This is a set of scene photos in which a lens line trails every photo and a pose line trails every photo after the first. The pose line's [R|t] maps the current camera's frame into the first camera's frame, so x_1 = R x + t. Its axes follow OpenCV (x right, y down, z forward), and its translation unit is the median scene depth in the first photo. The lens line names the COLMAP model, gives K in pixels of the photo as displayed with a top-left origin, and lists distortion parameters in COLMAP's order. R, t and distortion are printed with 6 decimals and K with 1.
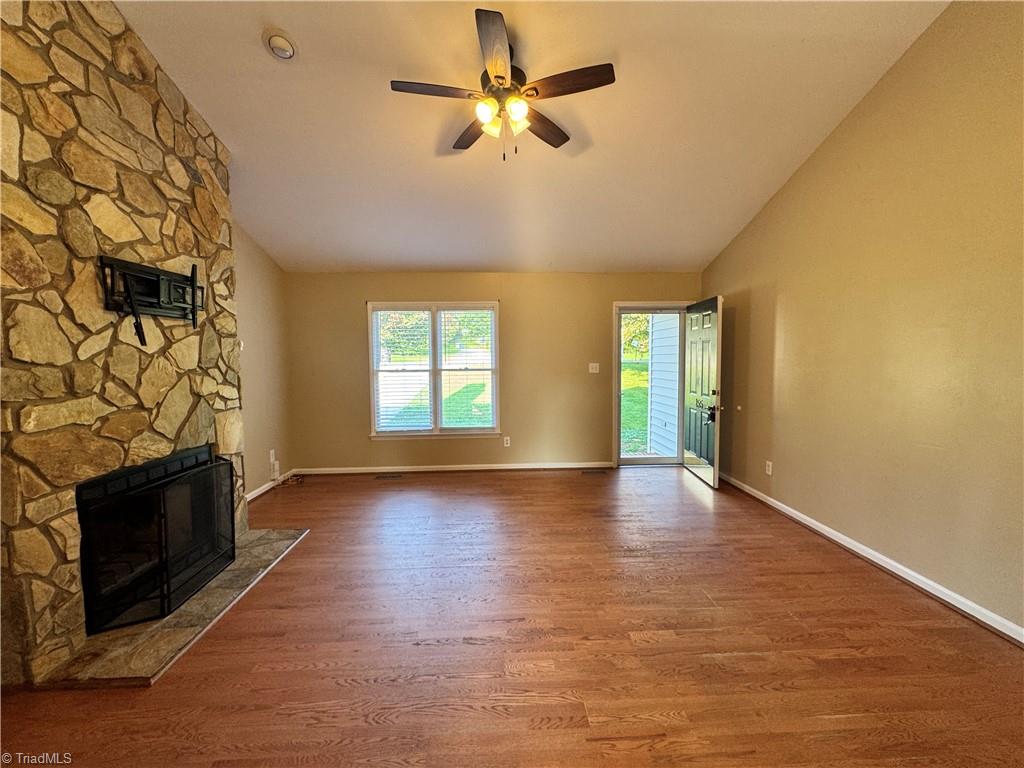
lens RADIAL K [[409.8, 0, 512.3], [0, 409.8, 382.1], [0, 0, 1]] dist [-0.000416, -0.000088]
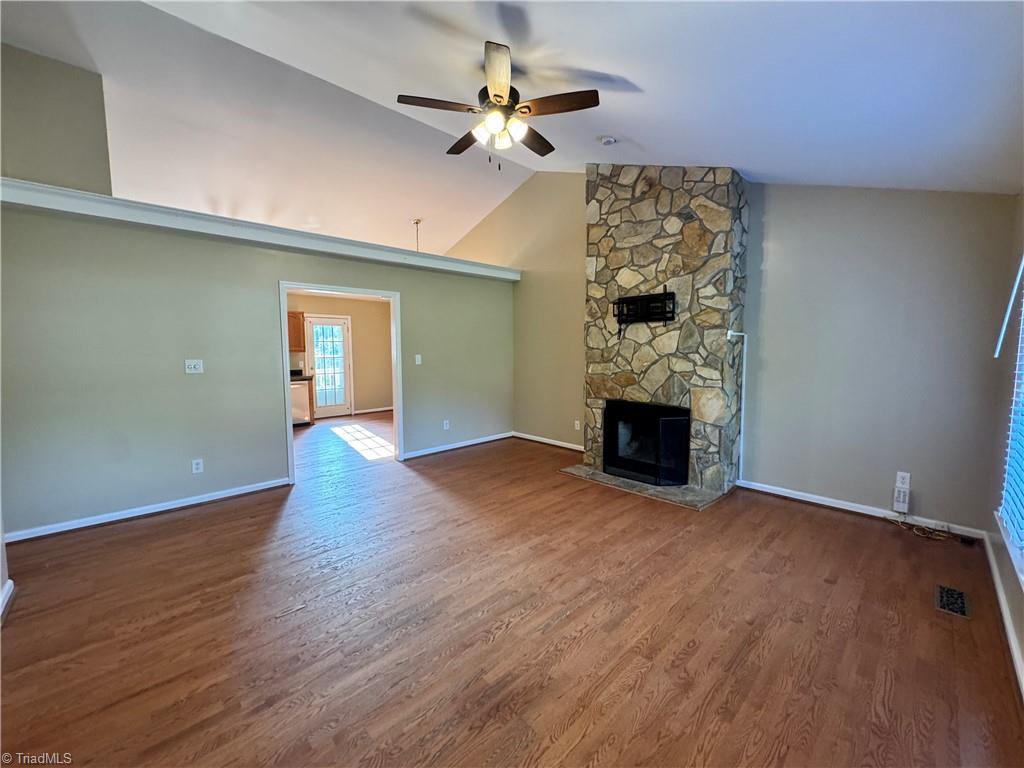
lens RADIAL K [[409.8, 0, 513.6], [0, 409.8, 381.2], [0, 0, 1]] dist [-0.000416, -0.000088]
pose [[-0.748059, 0.065886, -0.660354, 0.781889], [-0.031377, 0.990435, 0.134364, -0.136033], [0.662890, 0.121232, -0.738837, 2.074406]]
